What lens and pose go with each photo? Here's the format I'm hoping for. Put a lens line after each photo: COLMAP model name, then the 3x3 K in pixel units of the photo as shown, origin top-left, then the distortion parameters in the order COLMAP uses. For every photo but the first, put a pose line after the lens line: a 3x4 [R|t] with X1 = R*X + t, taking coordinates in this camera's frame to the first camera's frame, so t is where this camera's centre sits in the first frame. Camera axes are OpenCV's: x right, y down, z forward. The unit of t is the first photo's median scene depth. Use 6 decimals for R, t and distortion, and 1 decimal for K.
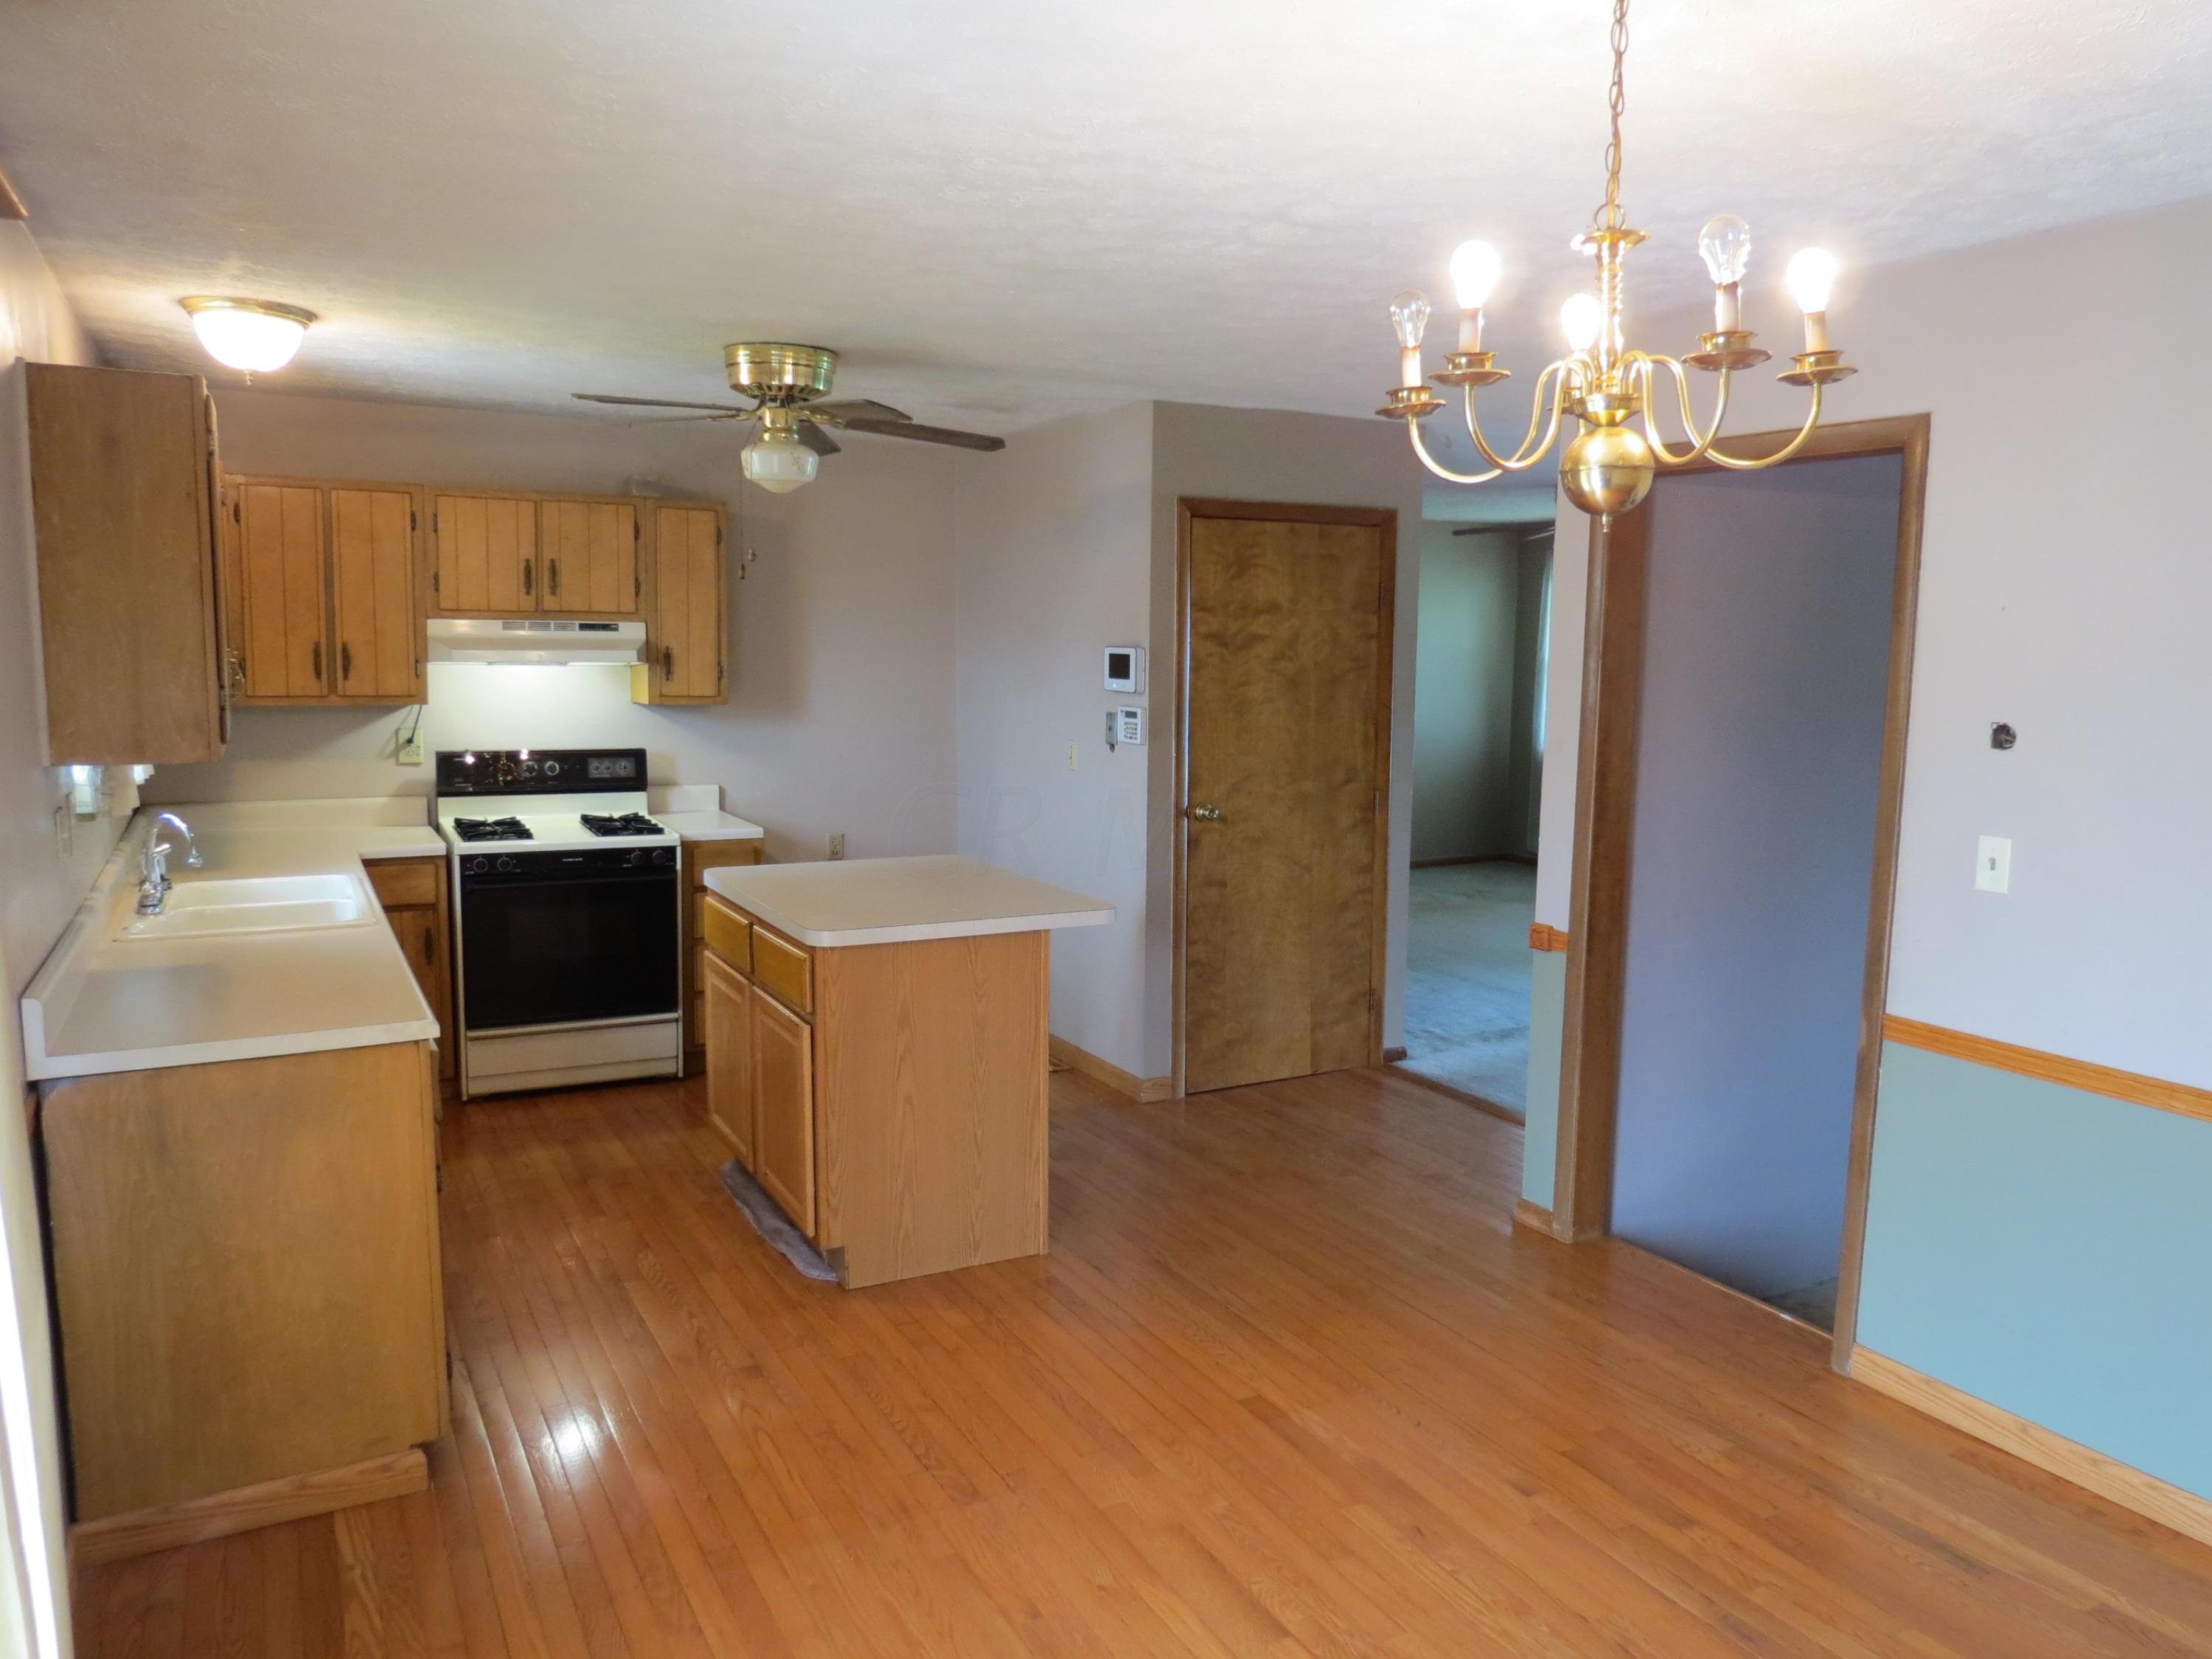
lens RADIAL K [[1585.8, 0, 1106.0], [0, 1585.8, 829.5], [0, 0, 1]] dist [0.000973, 0.003991]
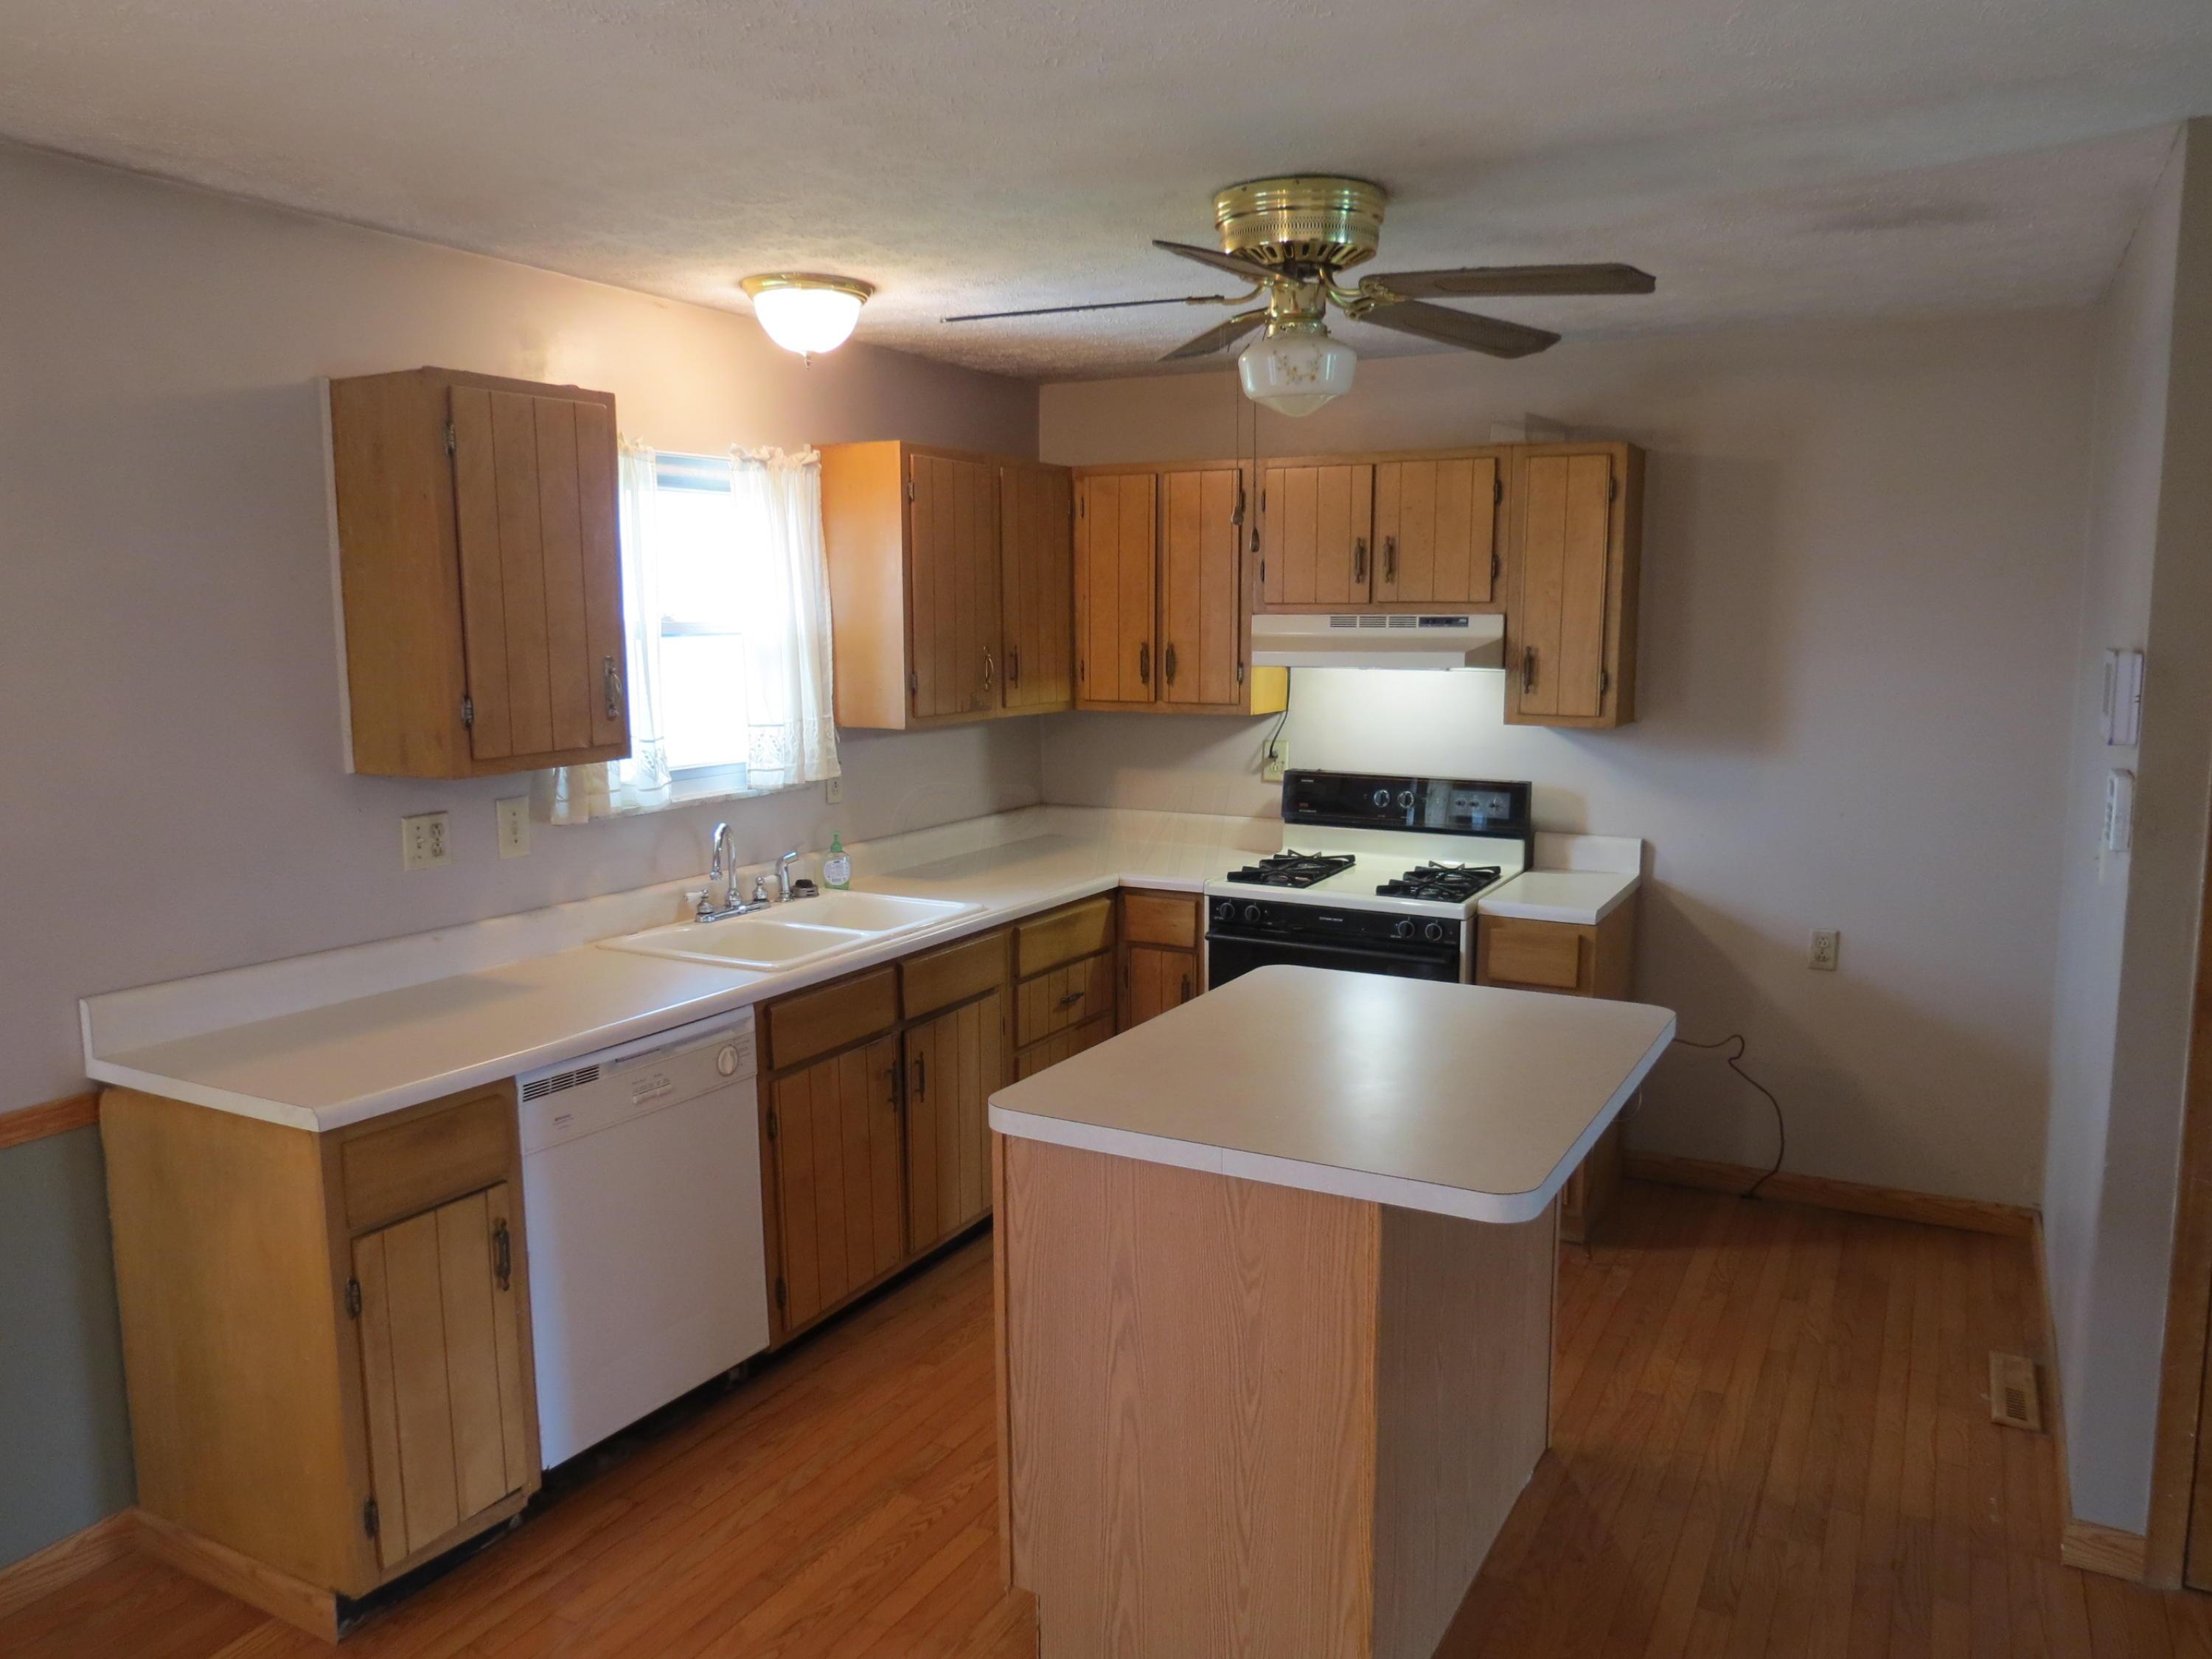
lens RADIAL K [[1571.0, 0, 1106.0], [0, 1571.0, 829.5], [0, 0, 1]] dist [-0.033360, 0.012111]
pose [[0.541048, 0.096098, -0.835483, 0.240380], [-0.090926, 0.994311, 0.055485, -0.056073], [0.836062, 0.045947, 0.546707, 0.463427]]
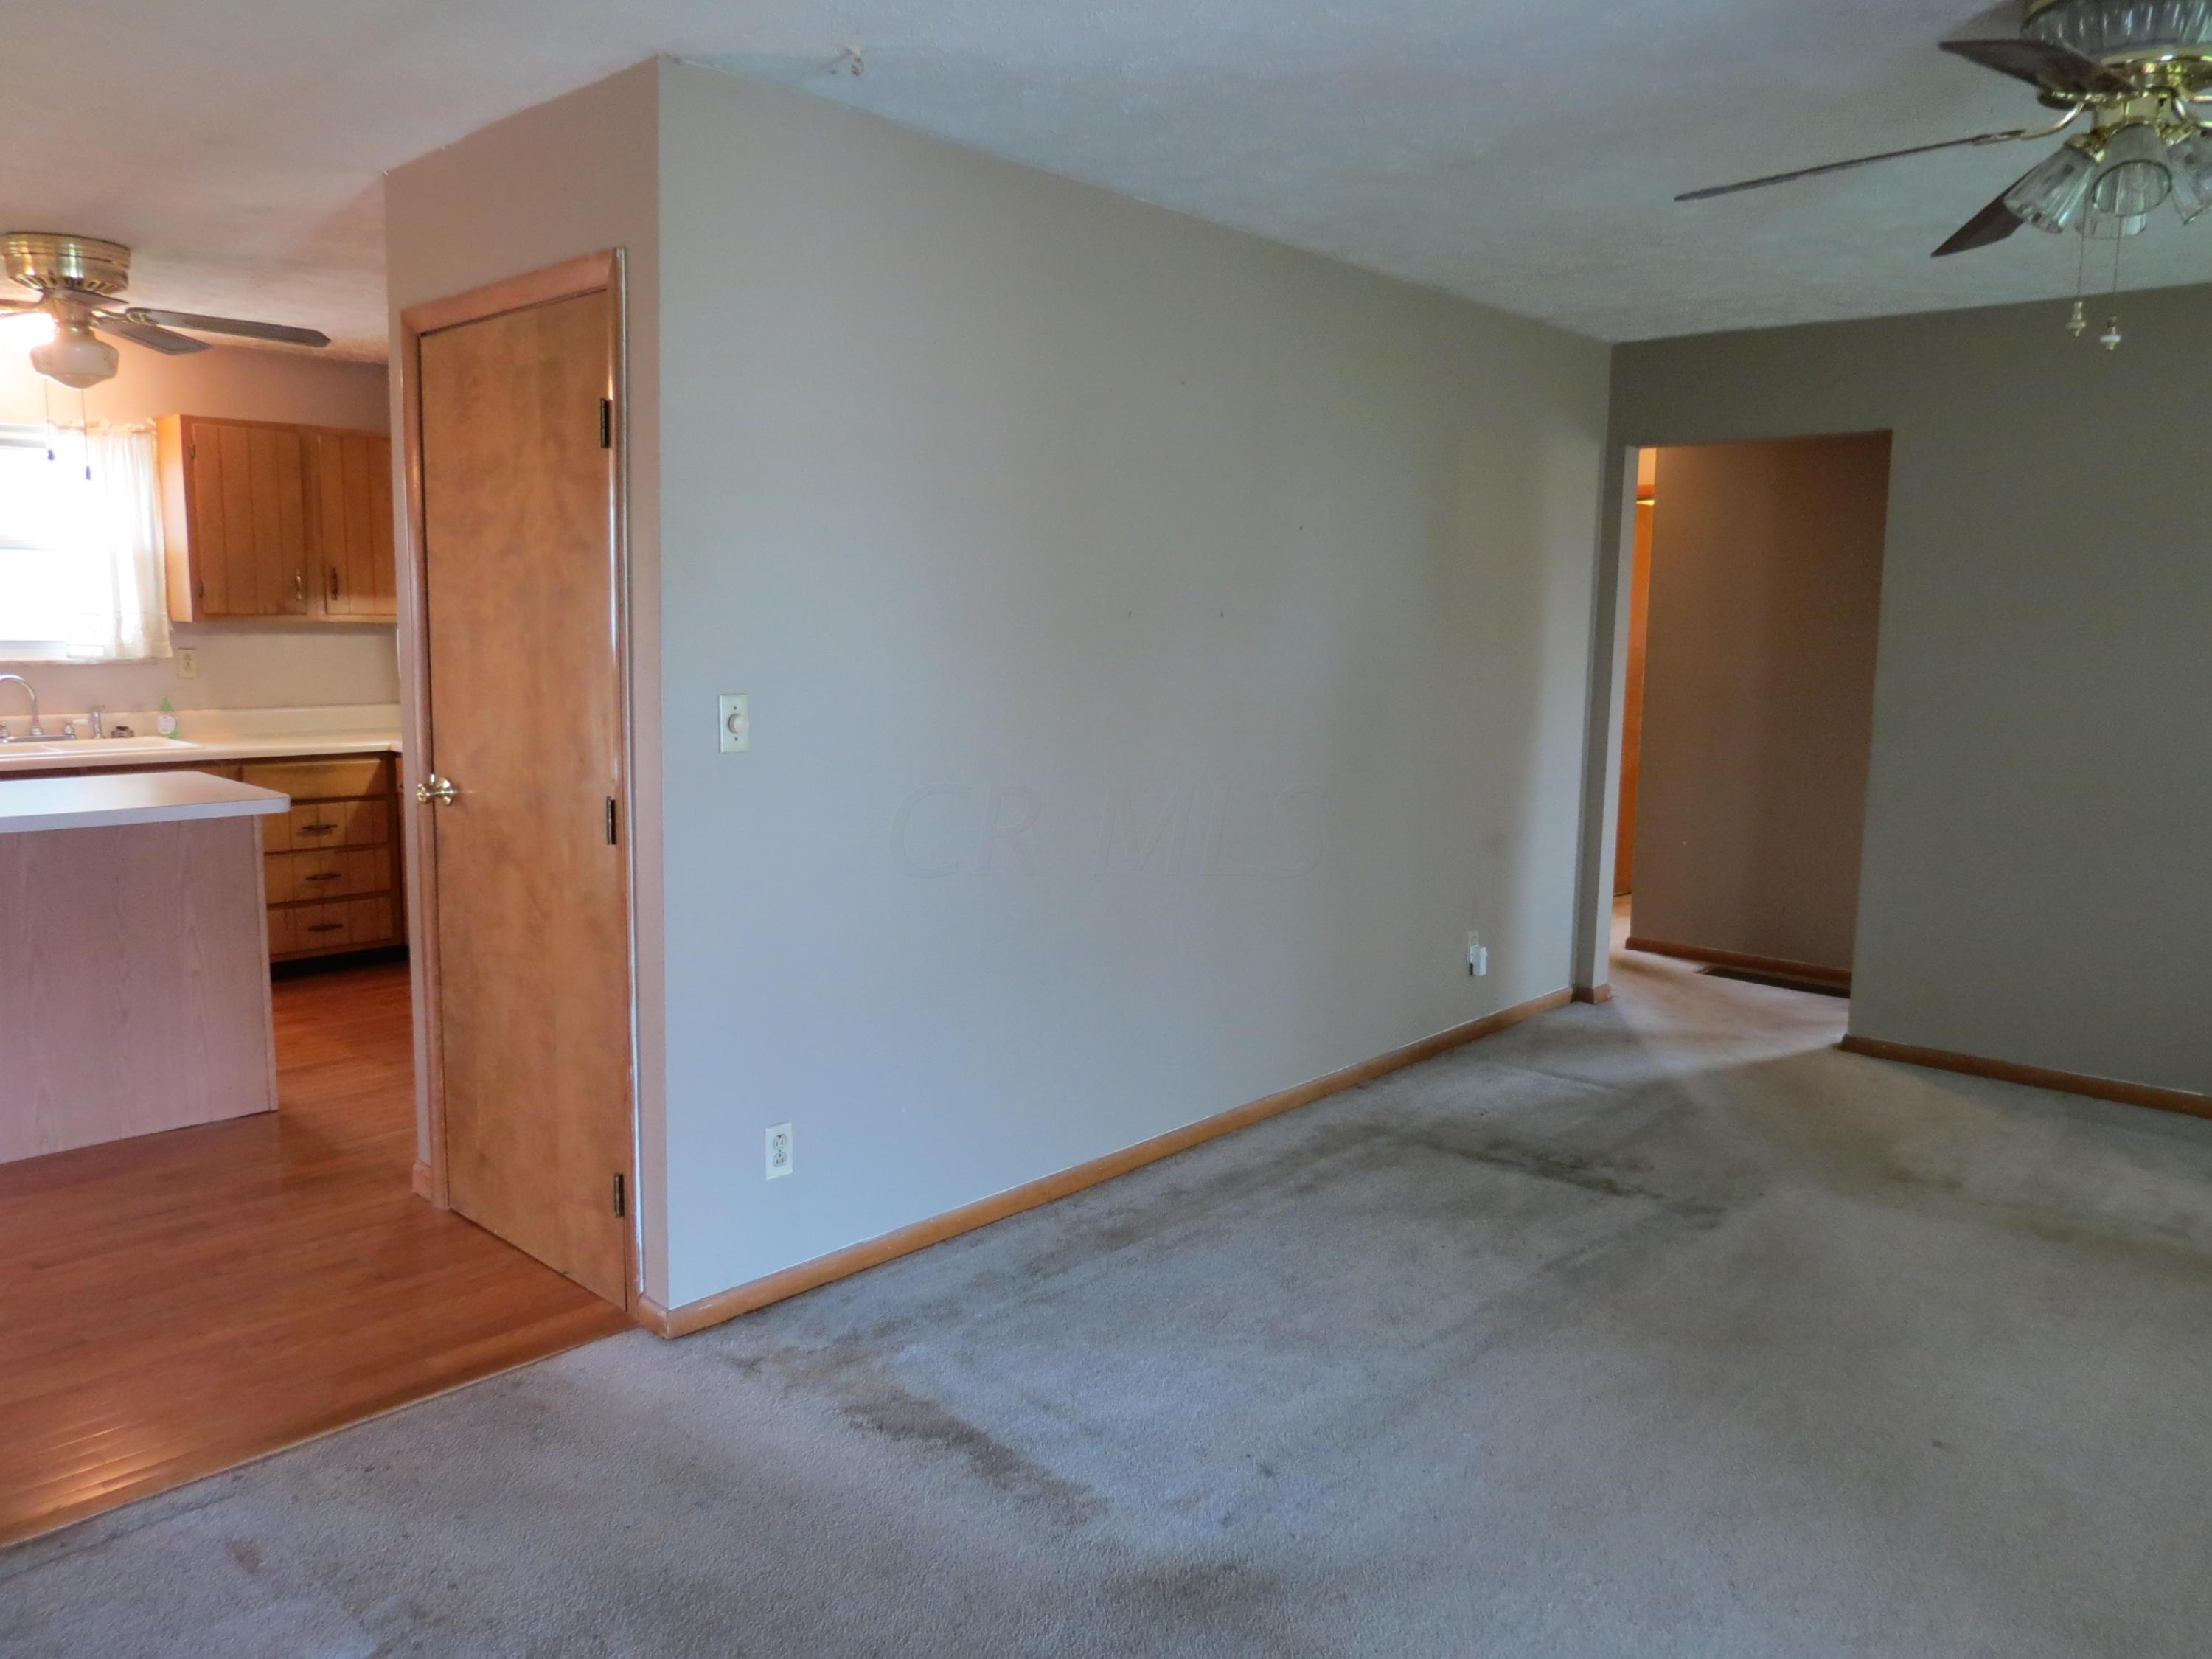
lens RADIAL K [[1571.0, 0, 1106.0], [0, 1571.0, 829.5], [0, 0, 1]] dist [-0.033360, 0.012111]
pose [[0.327671, 0.123673, -0.936663, 0.740554], [-0.132347, 0.987629, 0.084103, -0.083979], [0.935476, 0.096406, 0.339985, 1.019660]]
